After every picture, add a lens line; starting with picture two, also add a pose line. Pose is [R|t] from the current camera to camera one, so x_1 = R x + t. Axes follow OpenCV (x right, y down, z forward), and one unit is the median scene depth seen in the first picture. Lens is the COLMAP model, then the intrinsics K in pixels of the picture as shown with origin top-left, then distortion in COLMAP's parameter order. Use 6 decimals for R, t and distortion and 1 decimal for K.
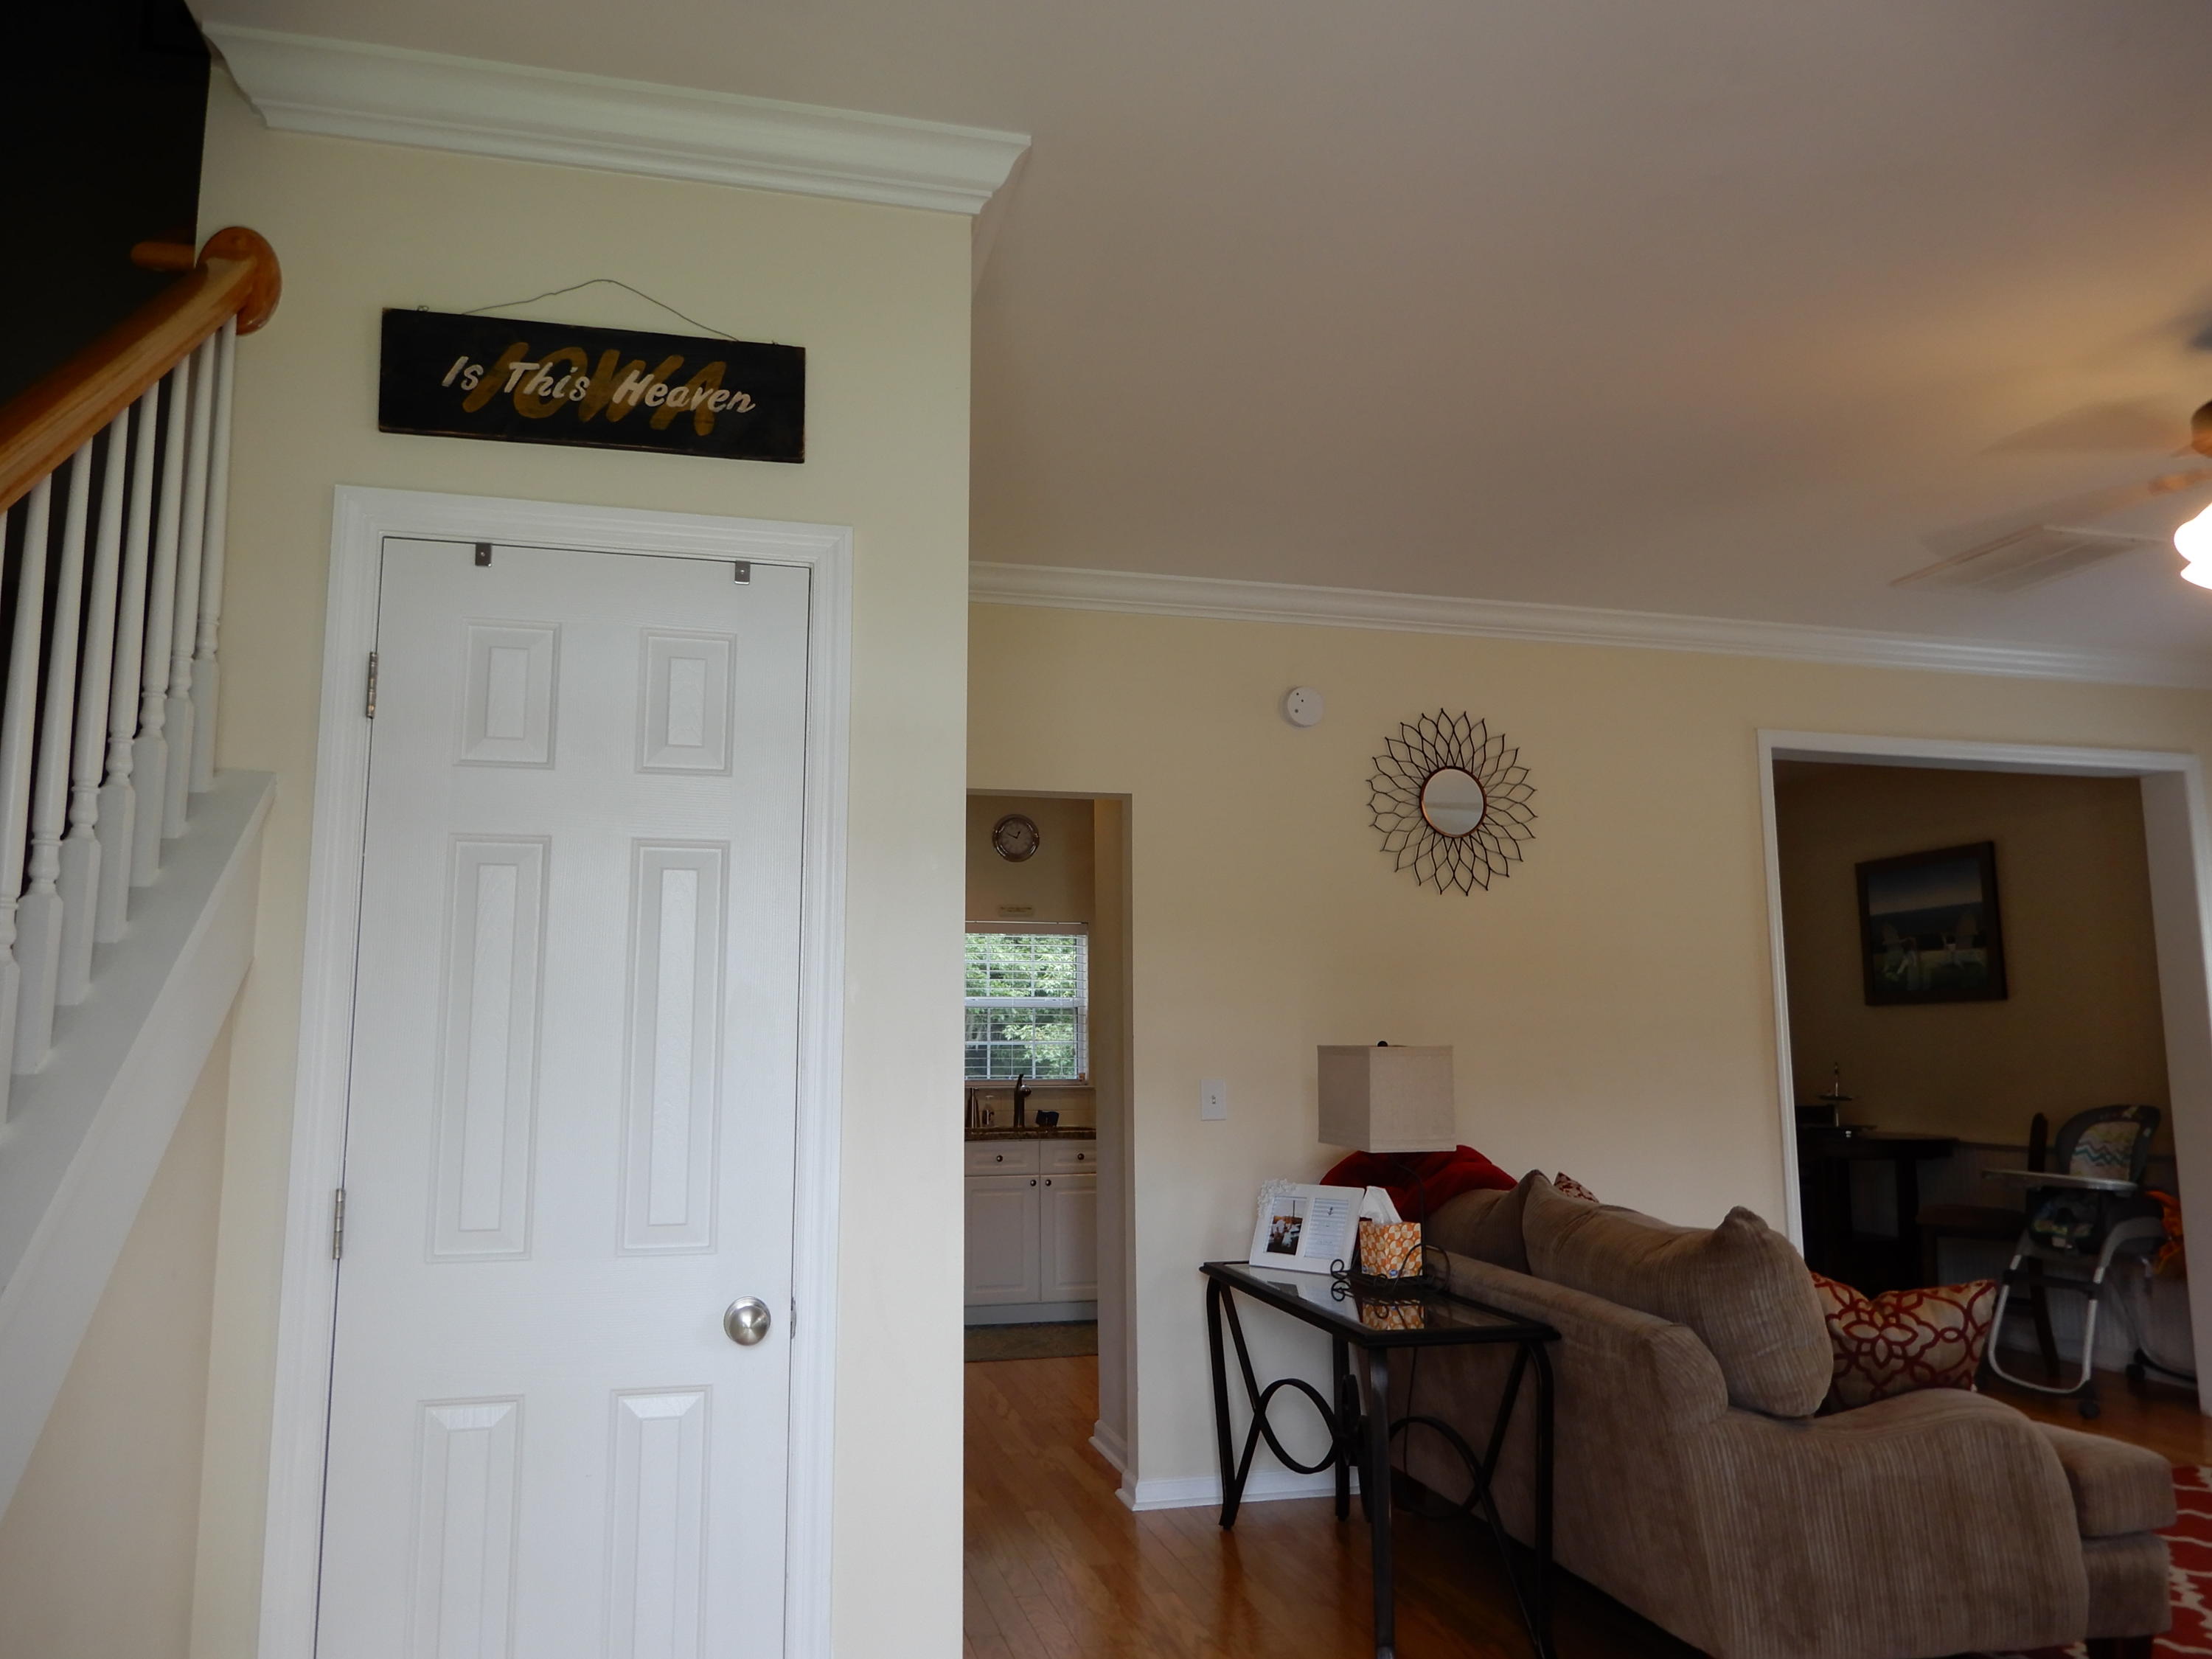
lens RADIAL K [[1570.6, 0, 1095.4], [0, 1570.6, 835.2], [0, 0, 1]] dist [0.005108, -0.008100]
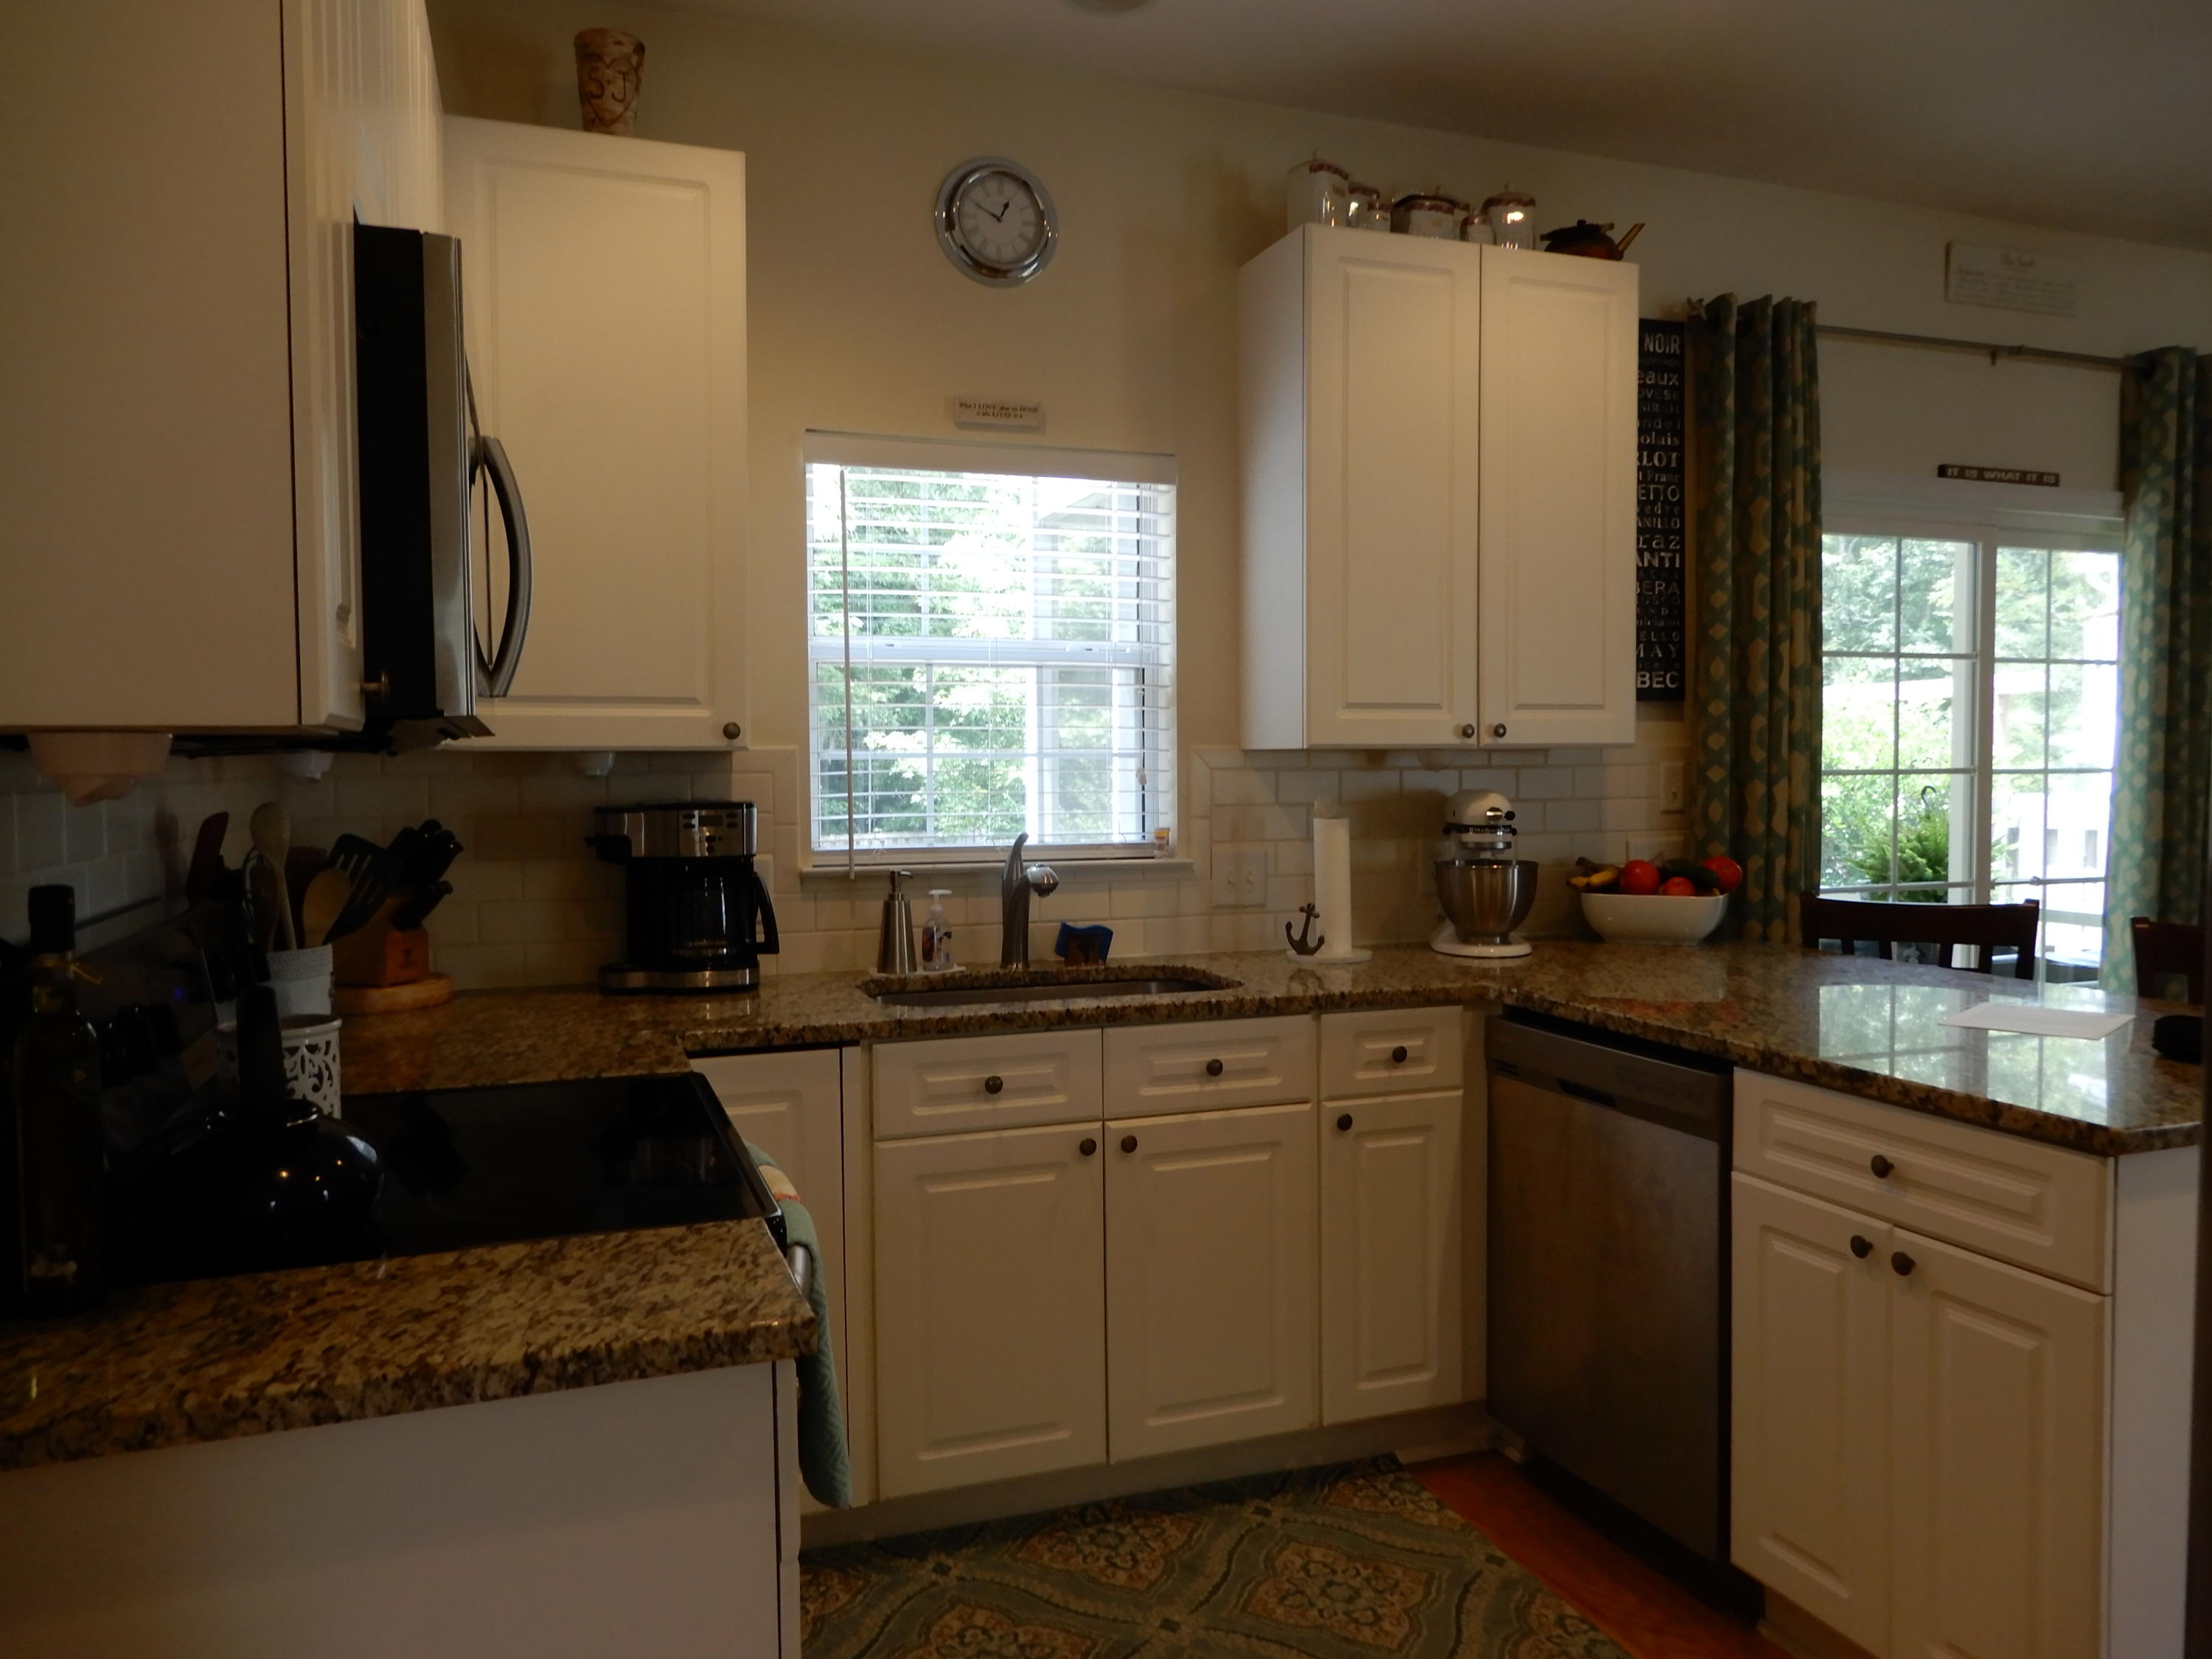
lens RADIAL K [[1570.6, 0, 1109.4], [0, 1570.6, 825.6], [0, 0, 1]] dist [0.005108, -0.008100]
pose [[0.994476, -0.005641, 0.104809, -0.121513], [-0.012903, 0.984411, 0.175410, 0.149845], [-0.104165, -0.175793, 0.978901, 1.134958]]
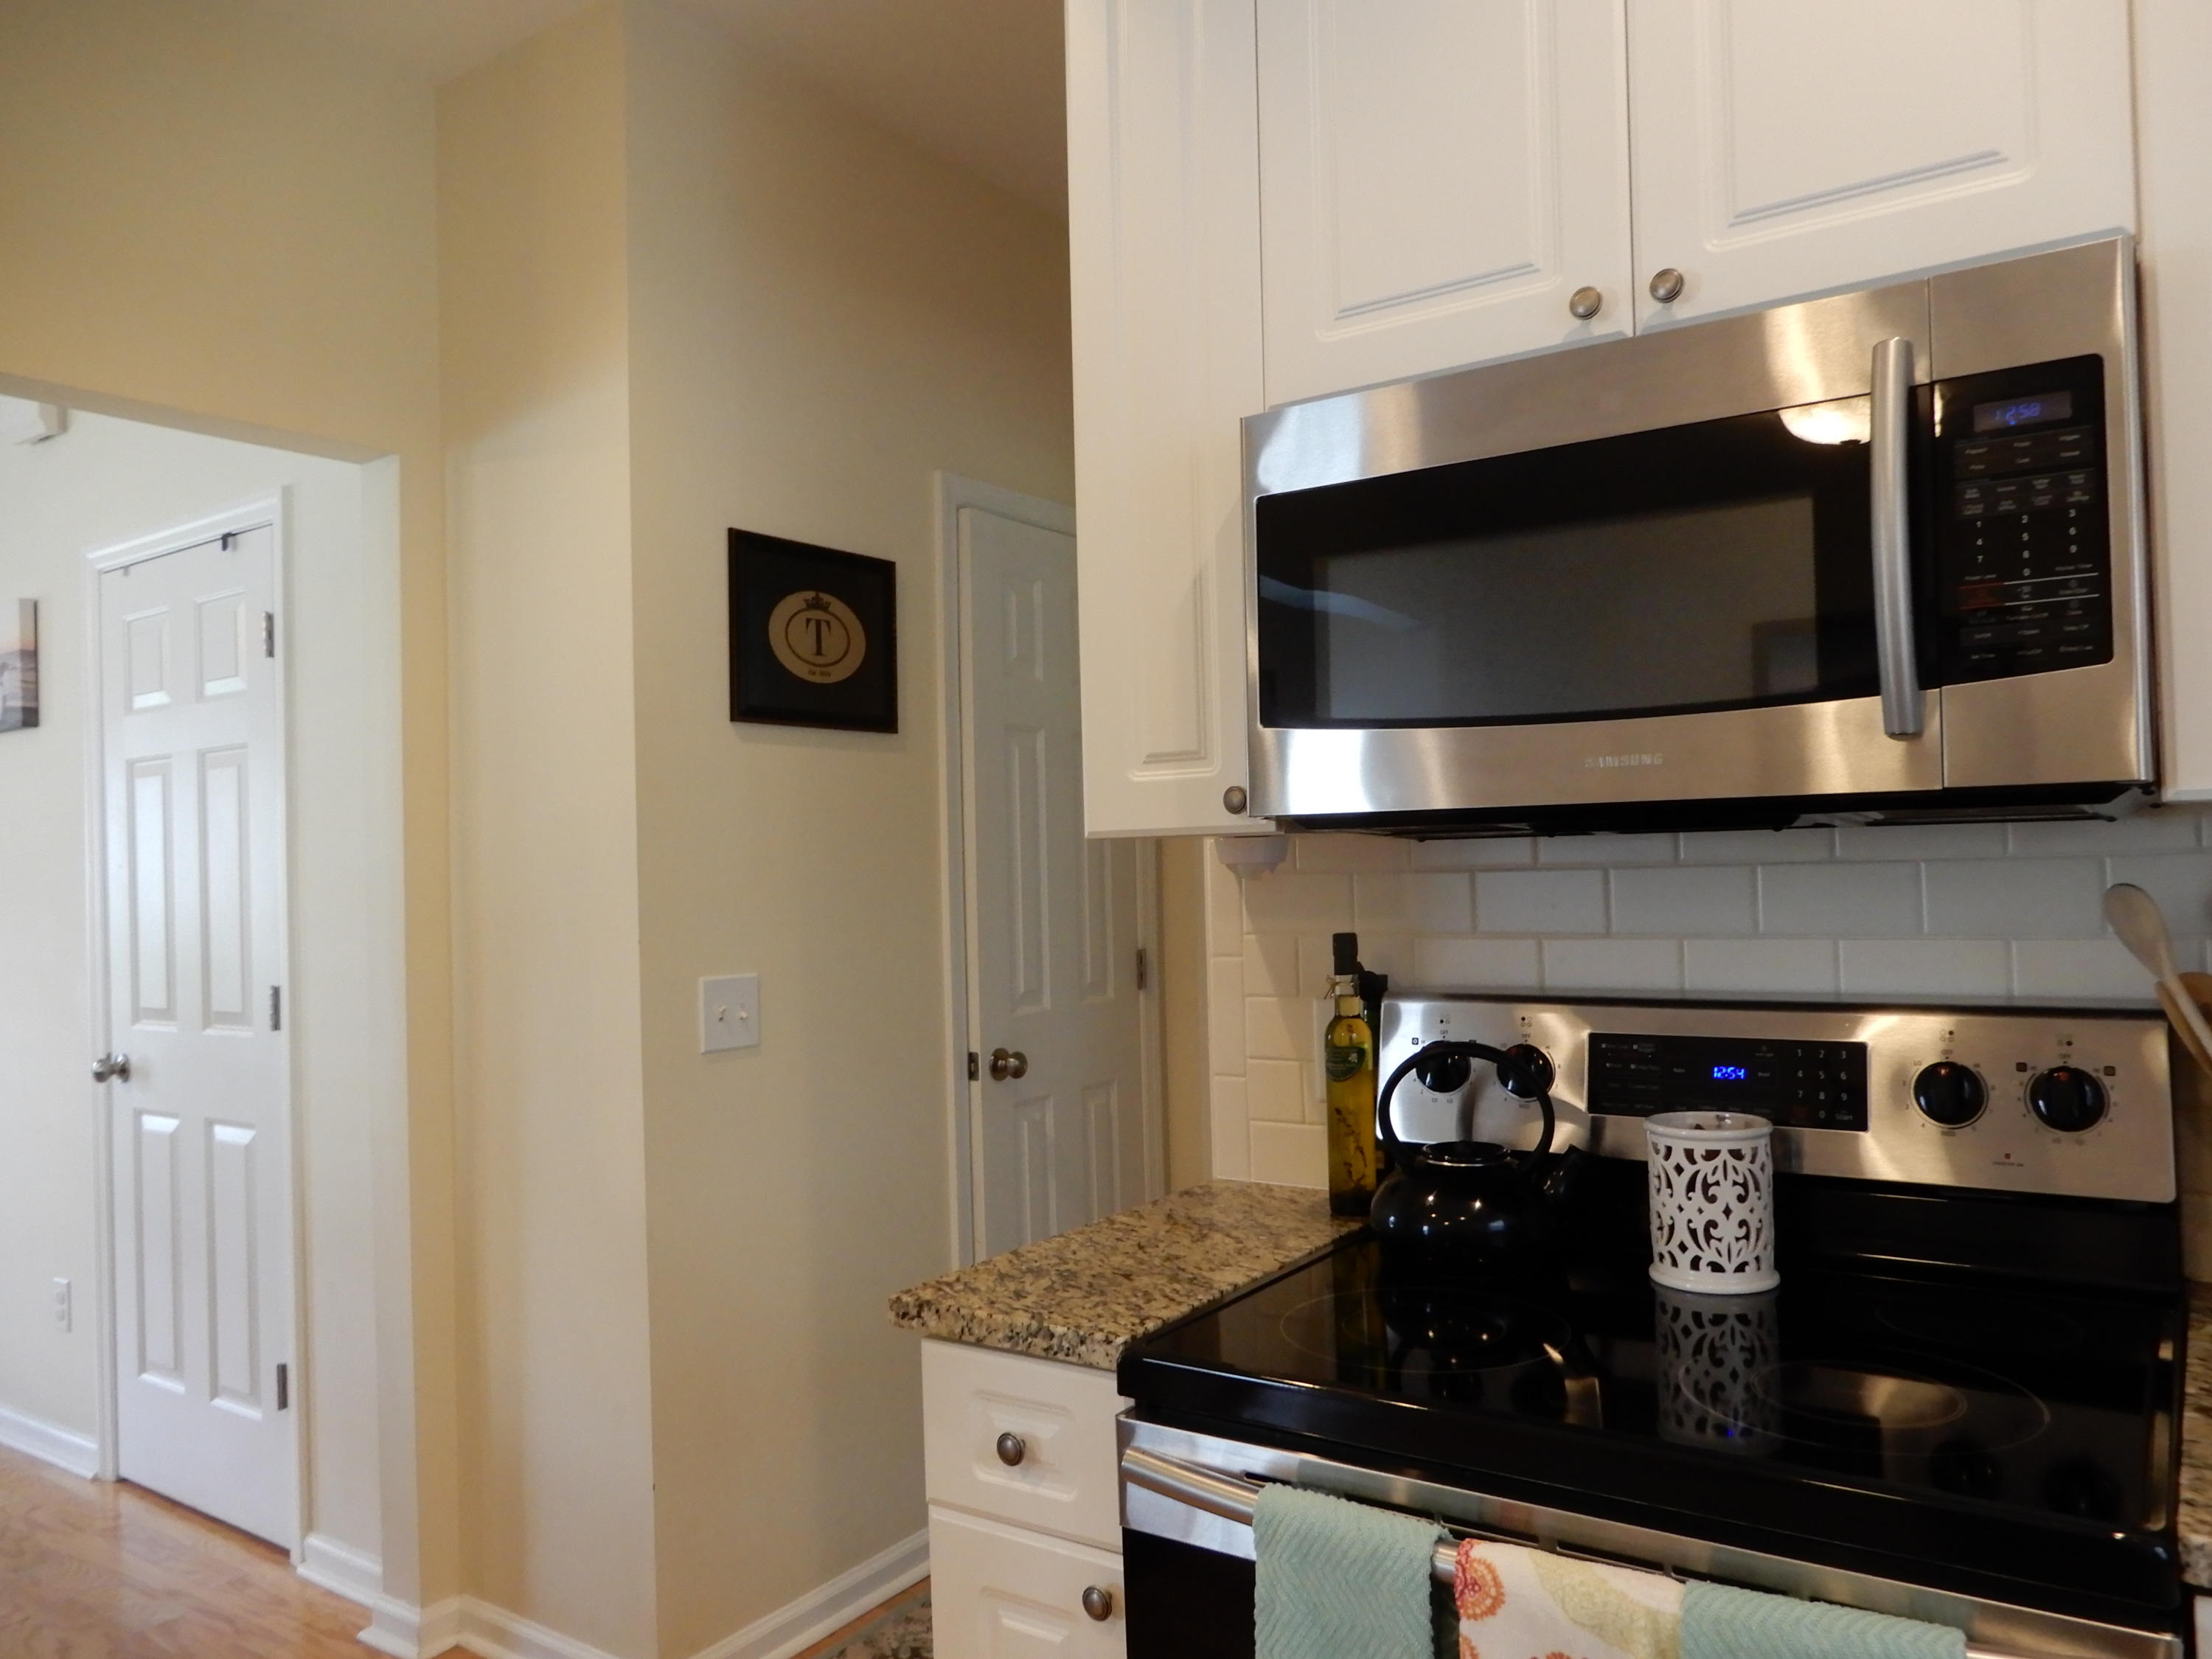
lens RADIAL K [[1570.6, 0, 1115.6], [0, 1570.6, 828.8], [0, 0, 1]] dist [0.005108, -0.008100]
pose [[-0.748852, 0.014721, -0.662574, 0.046668], [0.124936, 0.984964, -0.119321, 0.224204], [0.650855, -0.172133, -0.739431, 1.689385]]
